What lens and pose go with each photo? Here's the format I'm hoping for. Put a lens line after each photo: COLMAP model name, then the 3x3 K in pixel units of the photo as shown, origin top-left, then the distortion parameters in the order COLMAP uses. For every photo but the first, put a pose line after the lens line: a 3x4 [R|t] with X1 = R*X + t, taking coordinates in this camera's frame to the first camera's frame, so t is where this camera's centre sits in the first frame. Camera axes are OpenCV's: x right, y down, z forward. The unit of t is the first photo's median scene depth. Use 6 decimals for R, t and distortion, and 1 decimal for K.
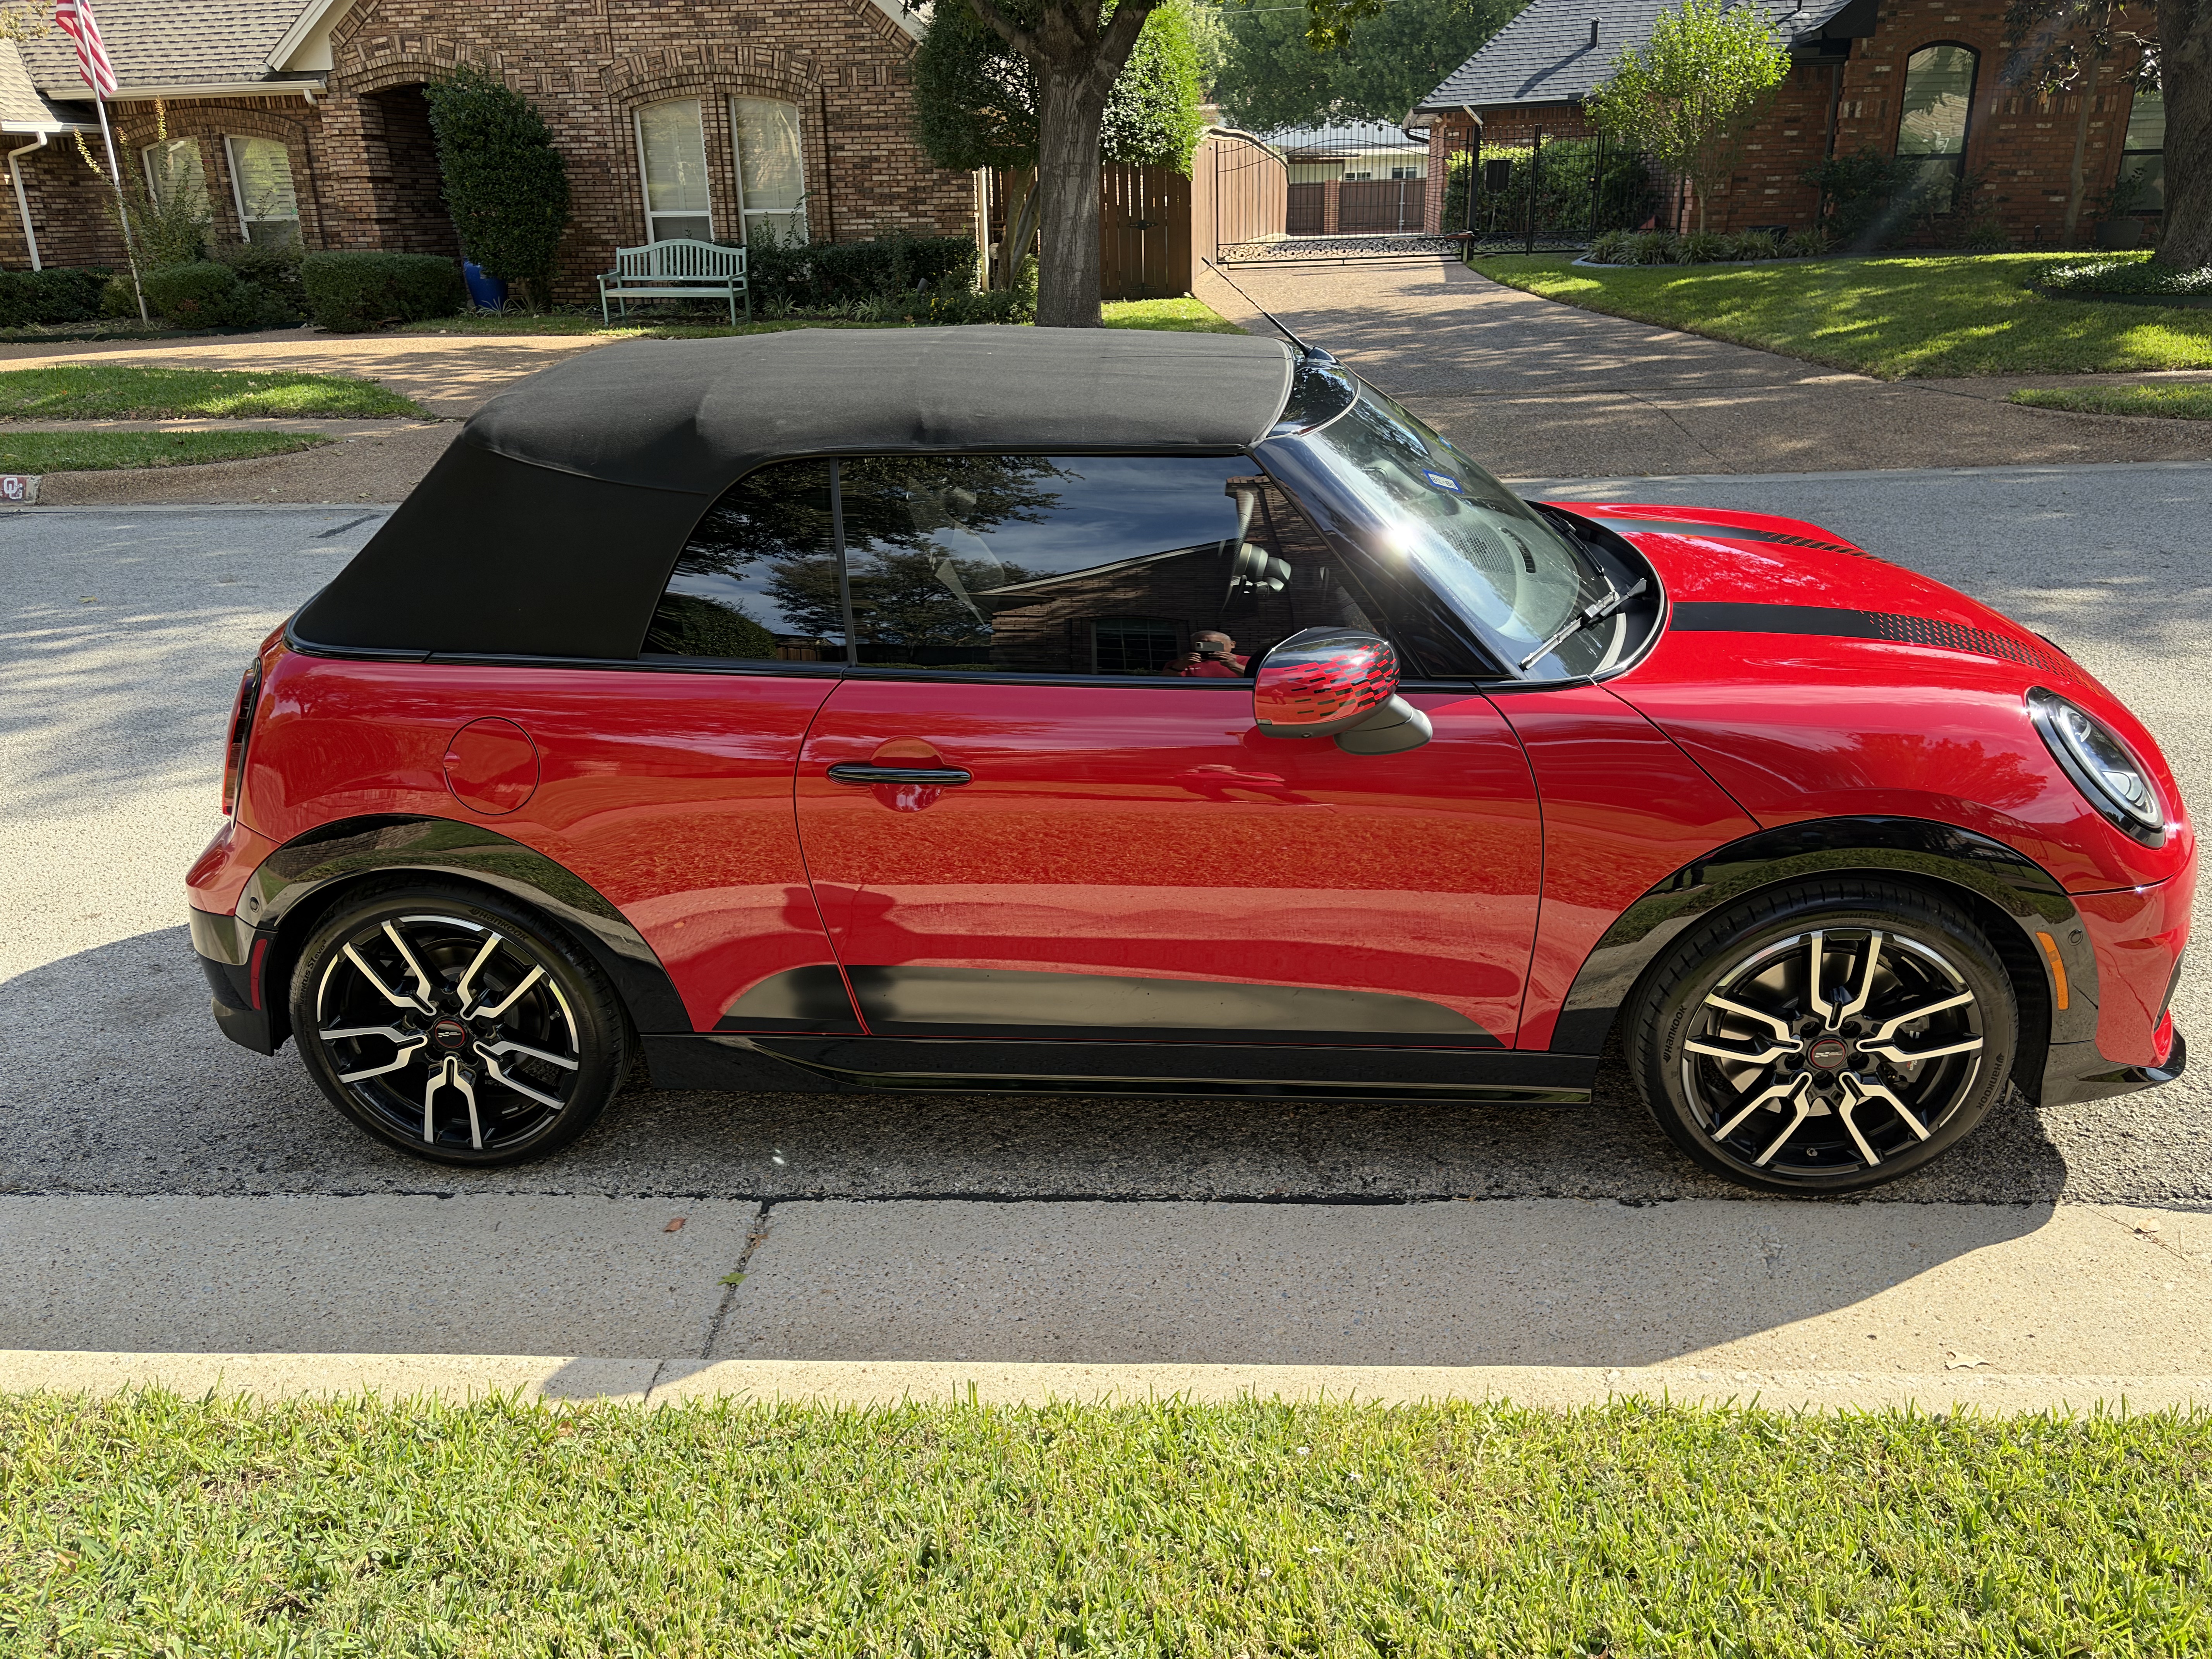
lens RADIAL K [[1667.7, 0, 1106.0], [0, 1667.7, 829.5], [0, 0, 1]] dist [0.077428, -0.098529]
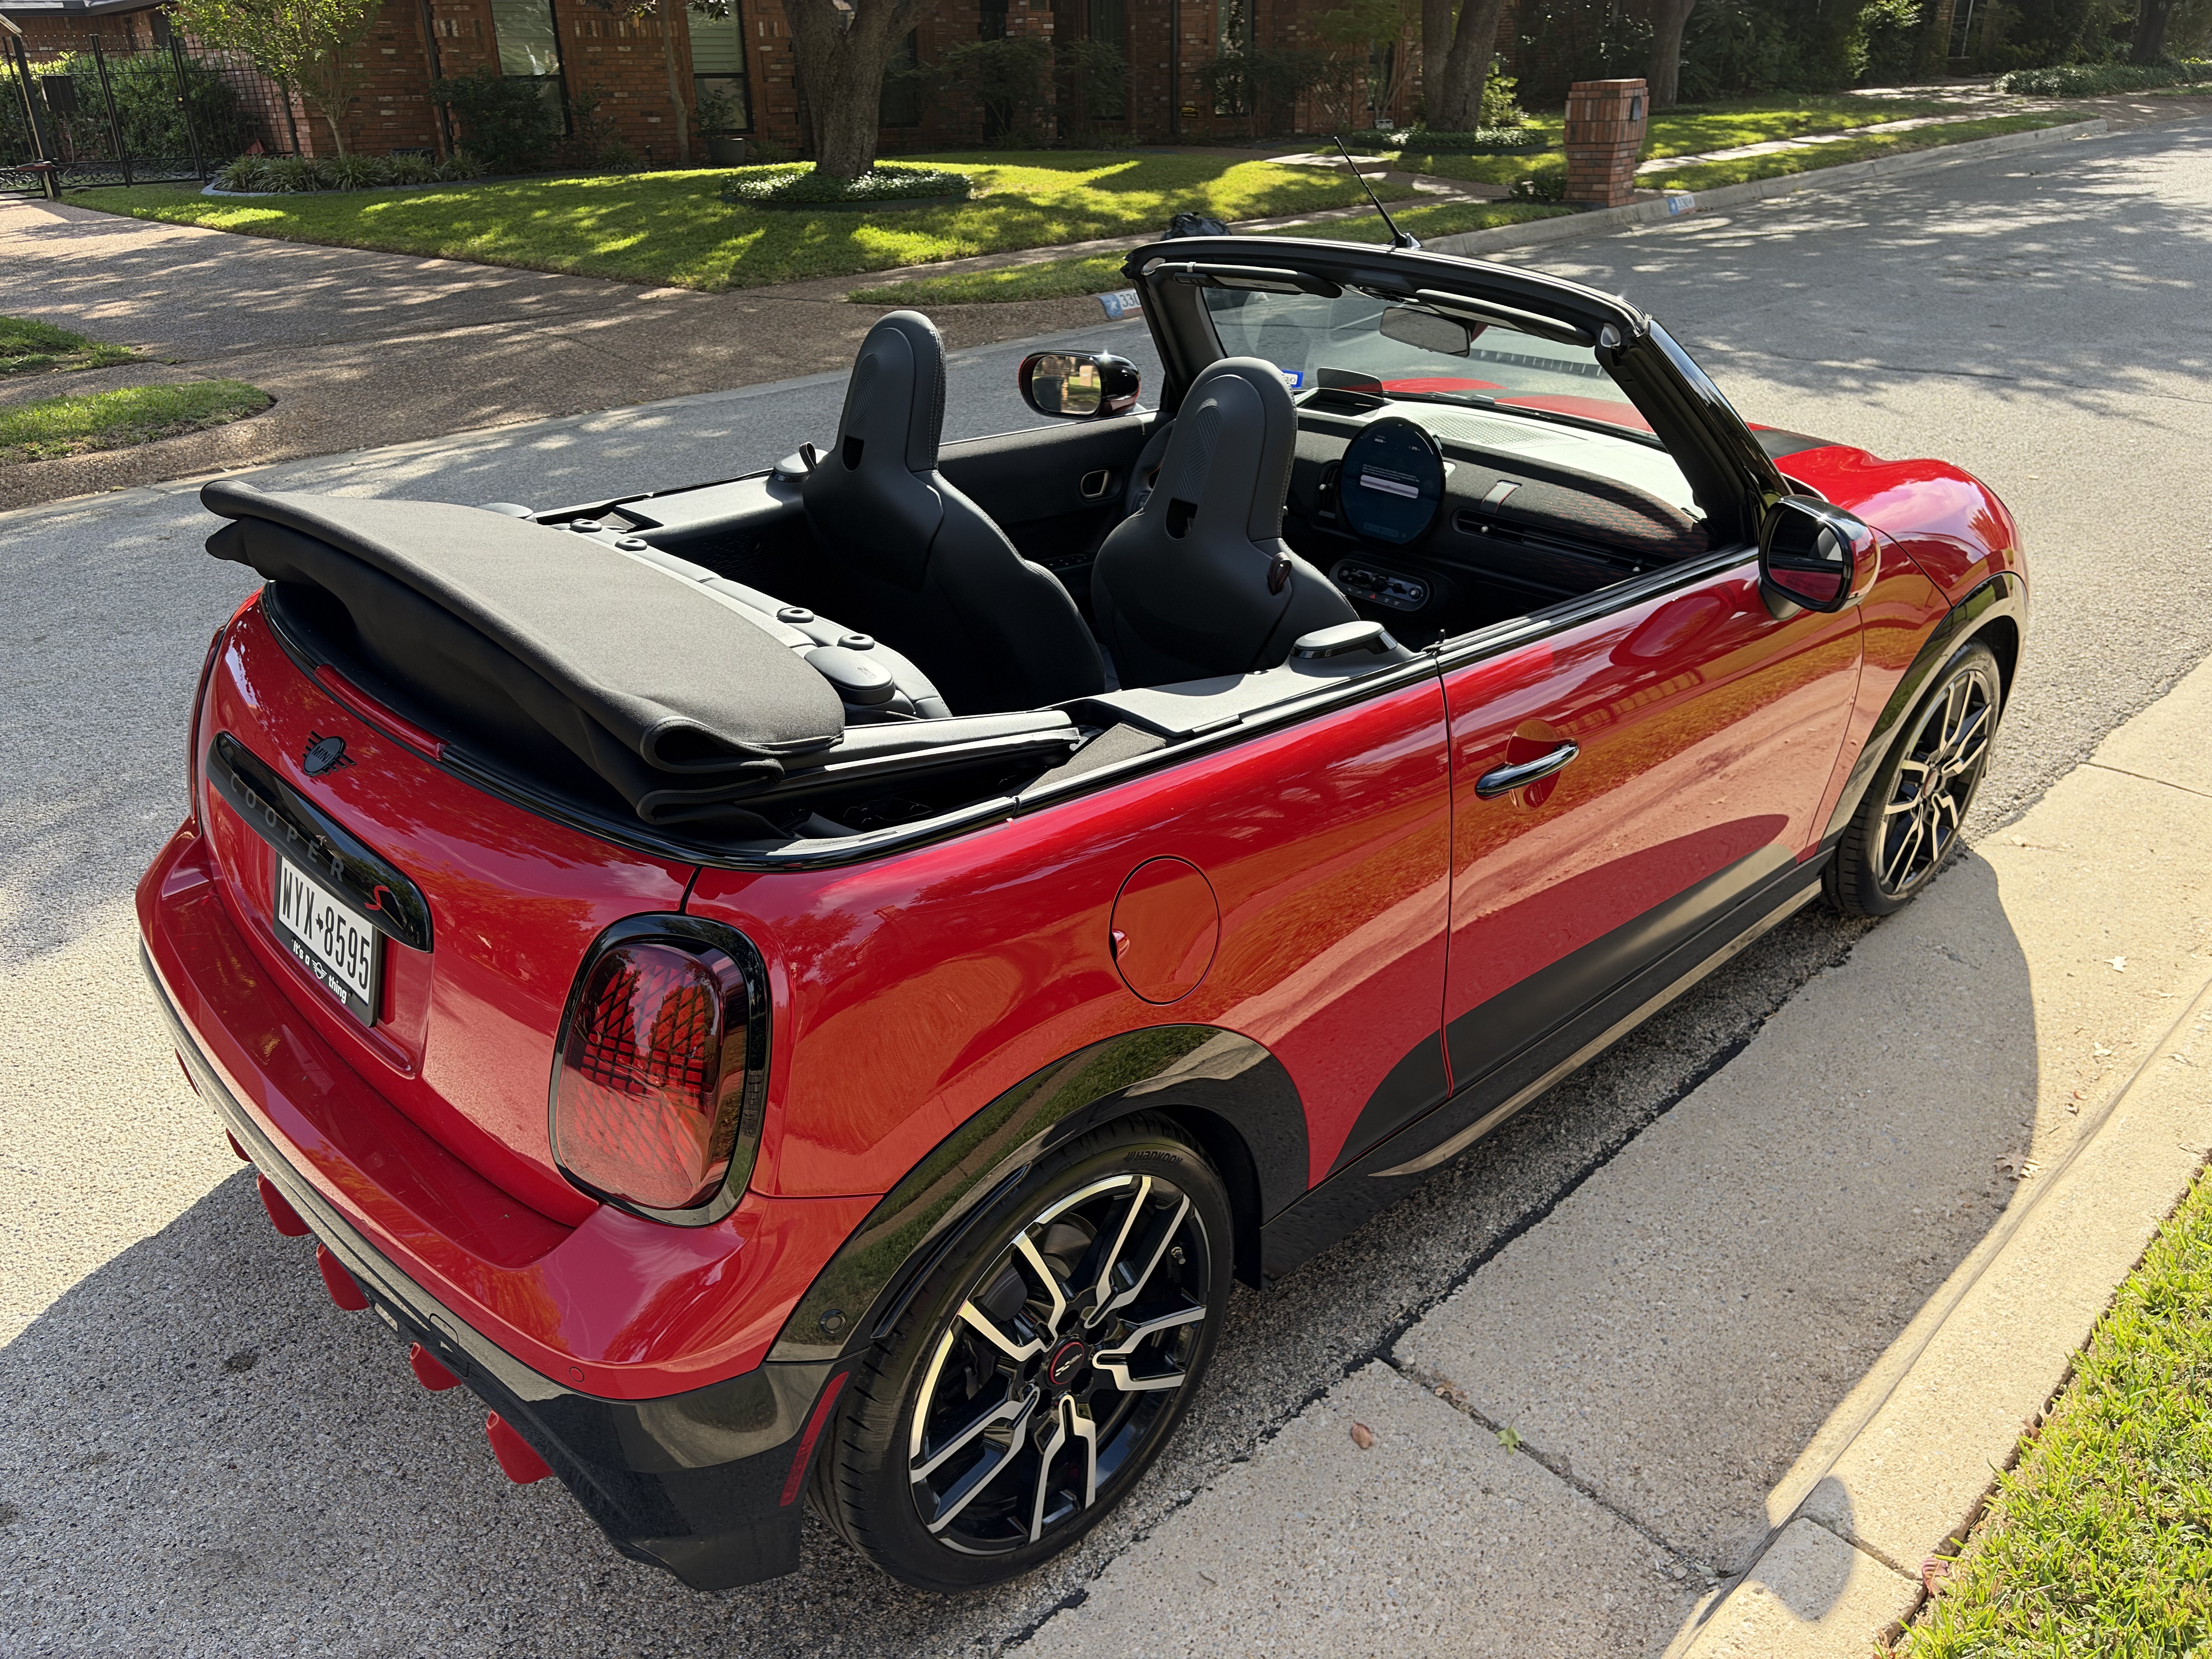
lens RADIAL K [[1674.1, 0, 1100.0], [0, 1674.1, 822.0], [0, 0, 1]] dist [0.048294, -0.057129]
pose [[0.666064, -0.291023, 0.686779, -0.116321], [0.268714, 0.952541, 0.143031, -0.025021], [-0.695810, 0.089279, 0.712655, 0.078463]]
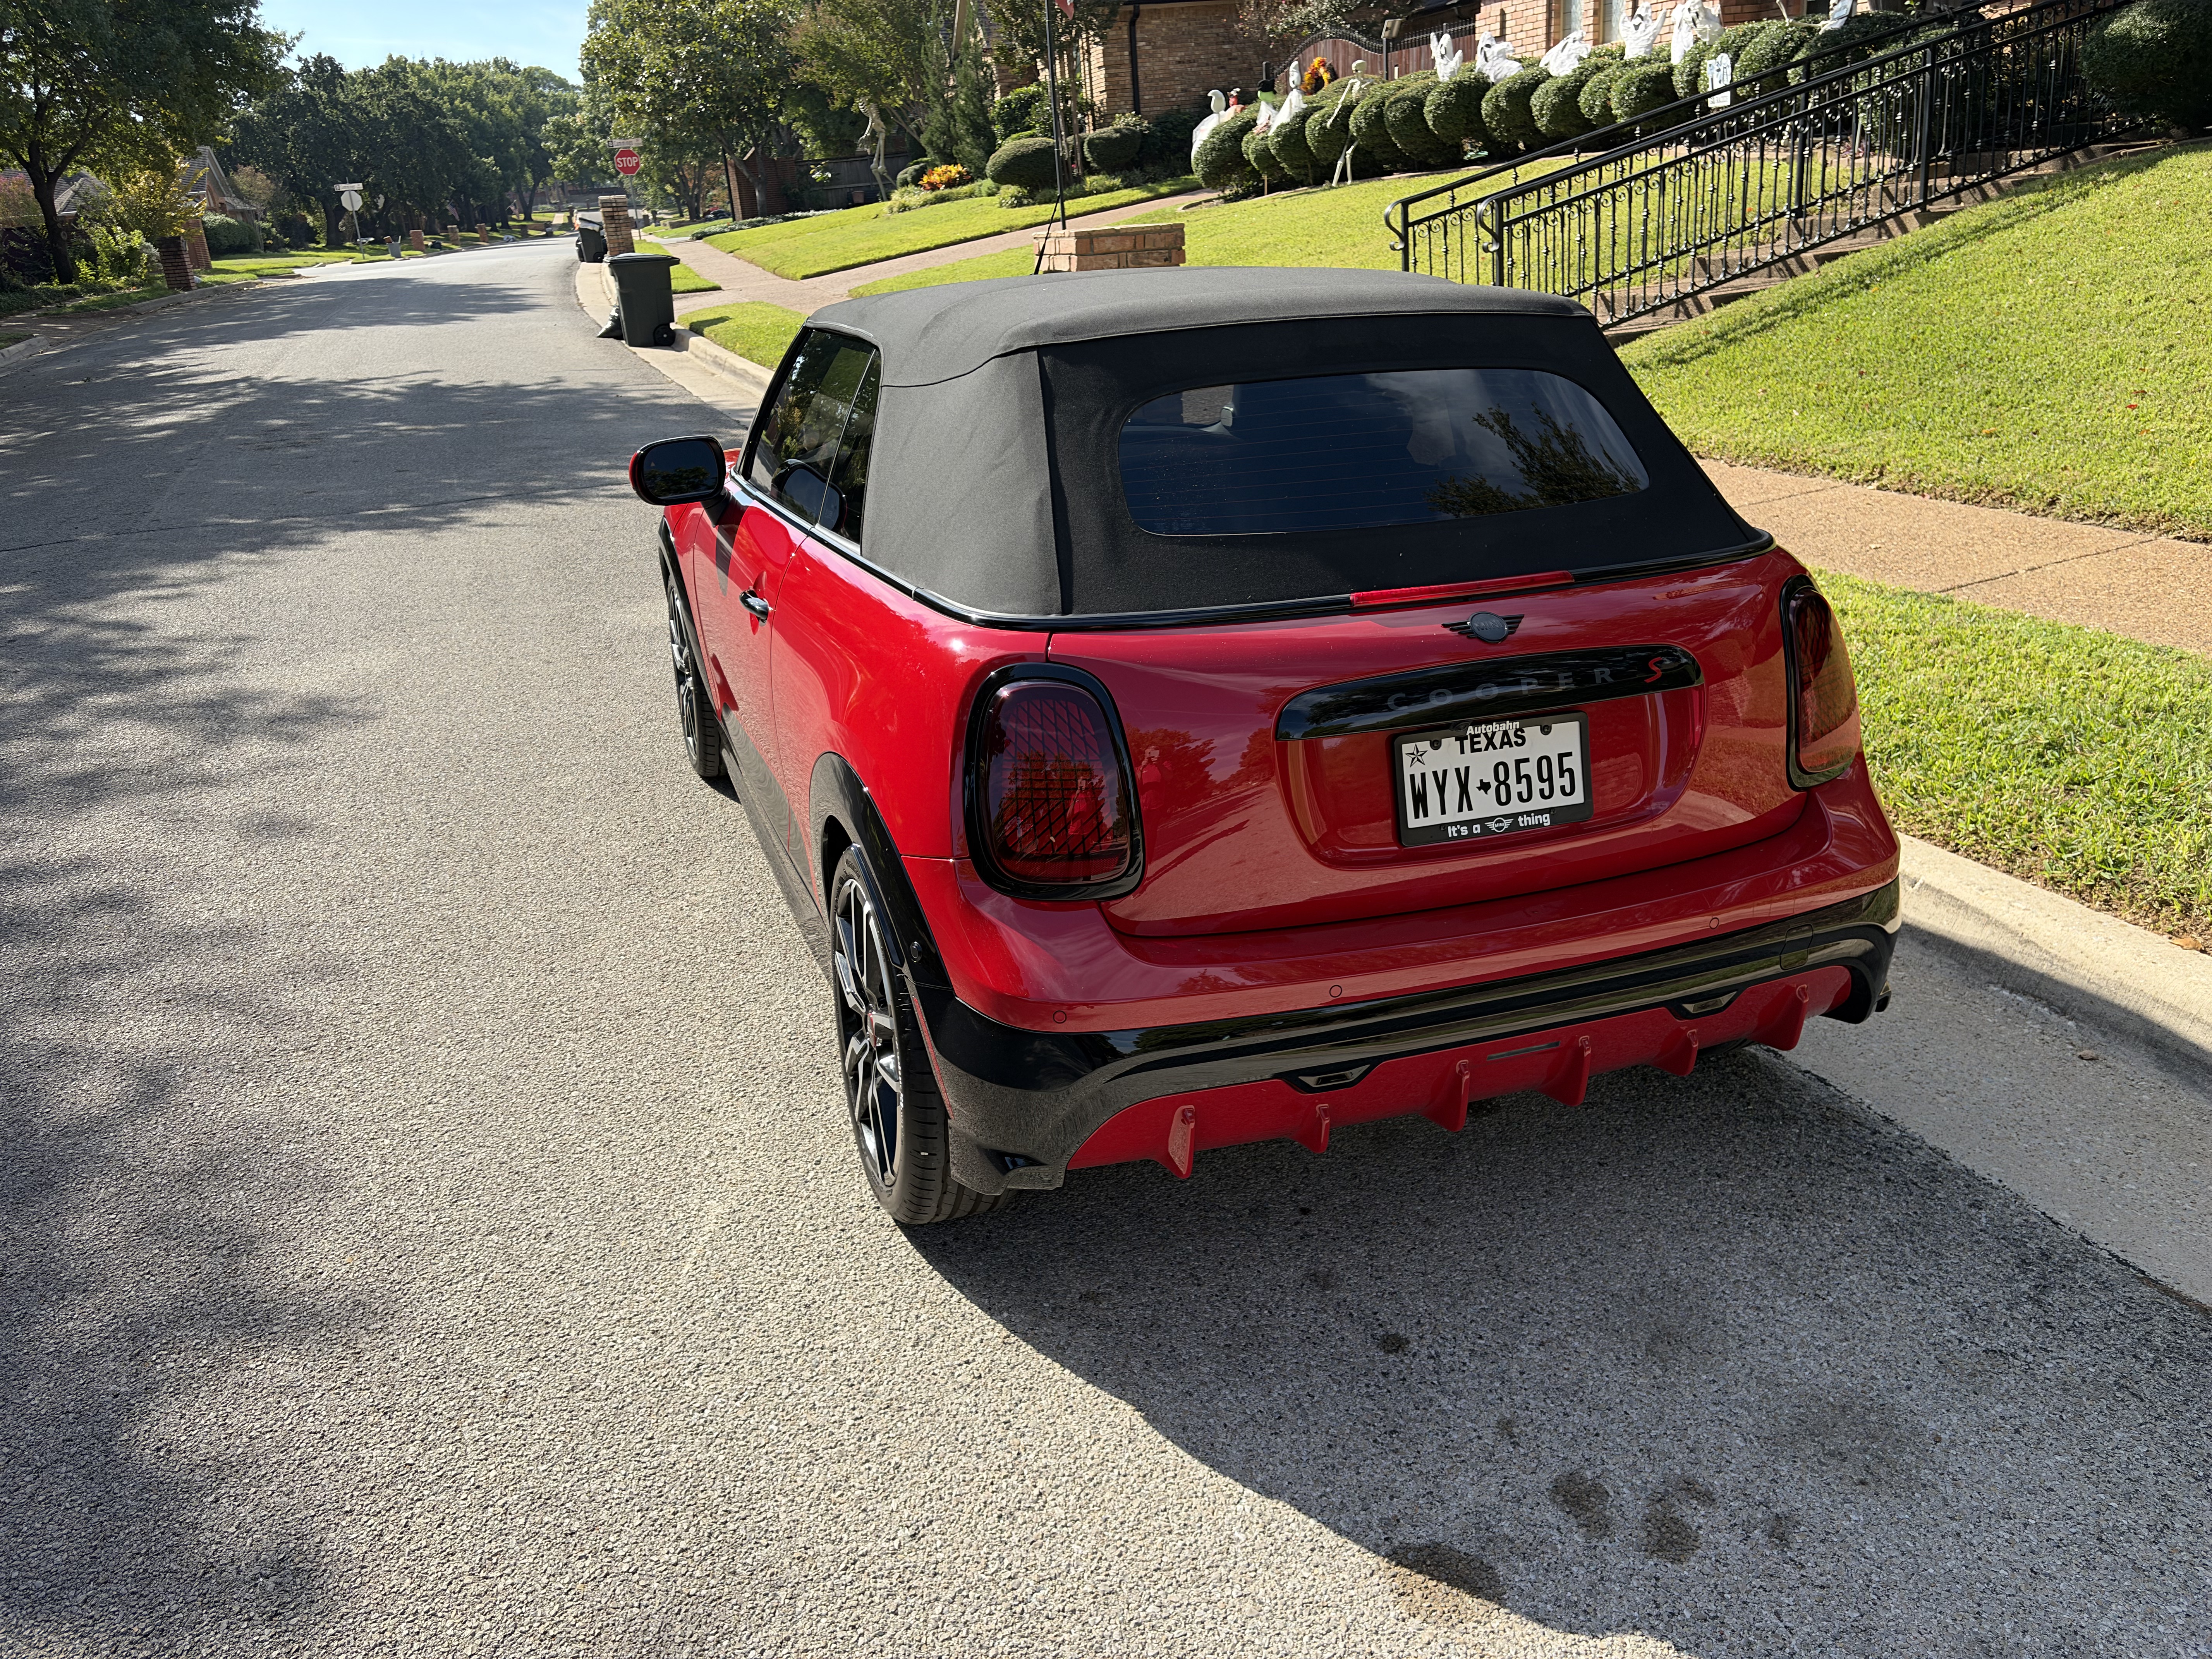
lens RADIAL K [[1683.0, 0, 1075.5], [0, 1683.0, 773.5], [0, 0, 1]] dist [0.060775, -0.049081]
pose [[-0.393476, -0.244719, 0.886166, -0.170461], [0.408358, 0.817084, 0.406961, -0.075960], [-0.823663, 0.522002, -0.221570, 0.229004]]
